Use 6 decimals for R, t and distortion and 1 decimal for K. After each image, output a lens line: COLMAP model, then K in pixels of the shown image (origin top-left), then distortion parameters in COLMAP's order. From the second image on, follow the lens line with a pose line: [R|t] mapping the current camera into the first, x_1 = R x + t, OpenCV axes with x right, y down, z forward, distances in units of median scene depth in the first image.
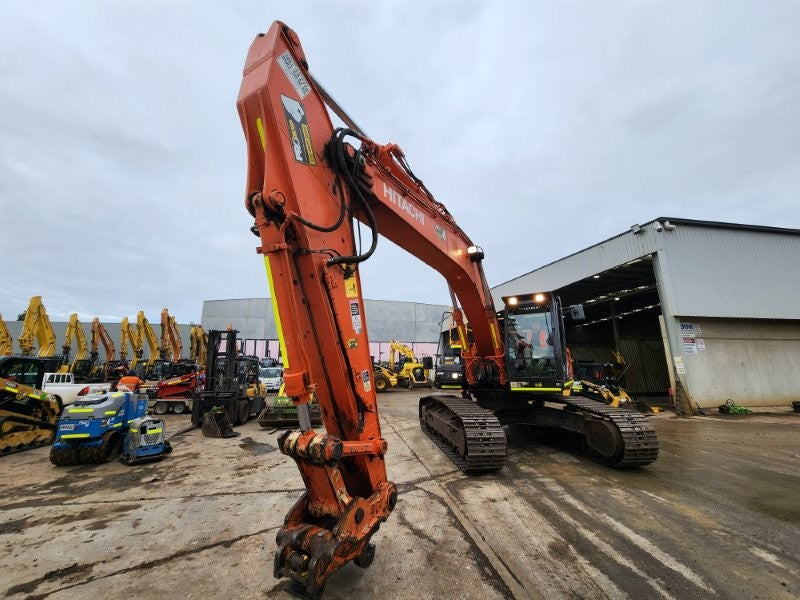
lens RADIAL K [[322.8, 0, 393.6], [0, 322.8, 305.0], [0, 0, 1]] dist [-0.001640, 0.000812]
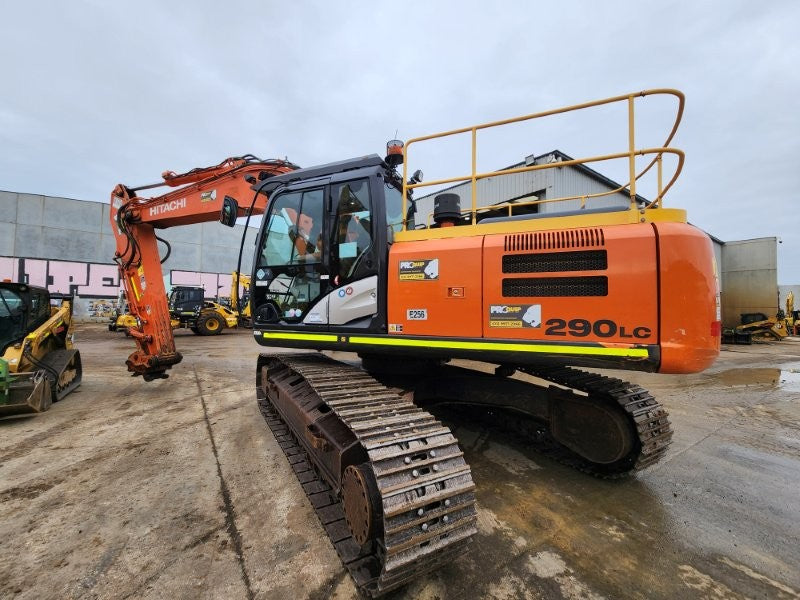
lens RADIAL K [[322.8, 0, 397.7], [0, 322.8, 299.1], [0, 0, 1]] dist [-0.001640, 0.000812]
pose [[0.897900, 0.036594, 0.438676, 0.055844], [-0.108604, 0.984149, 0.140198, 0.094015], [-0.426592, -0.173526, 0.887642, 0.455205]]
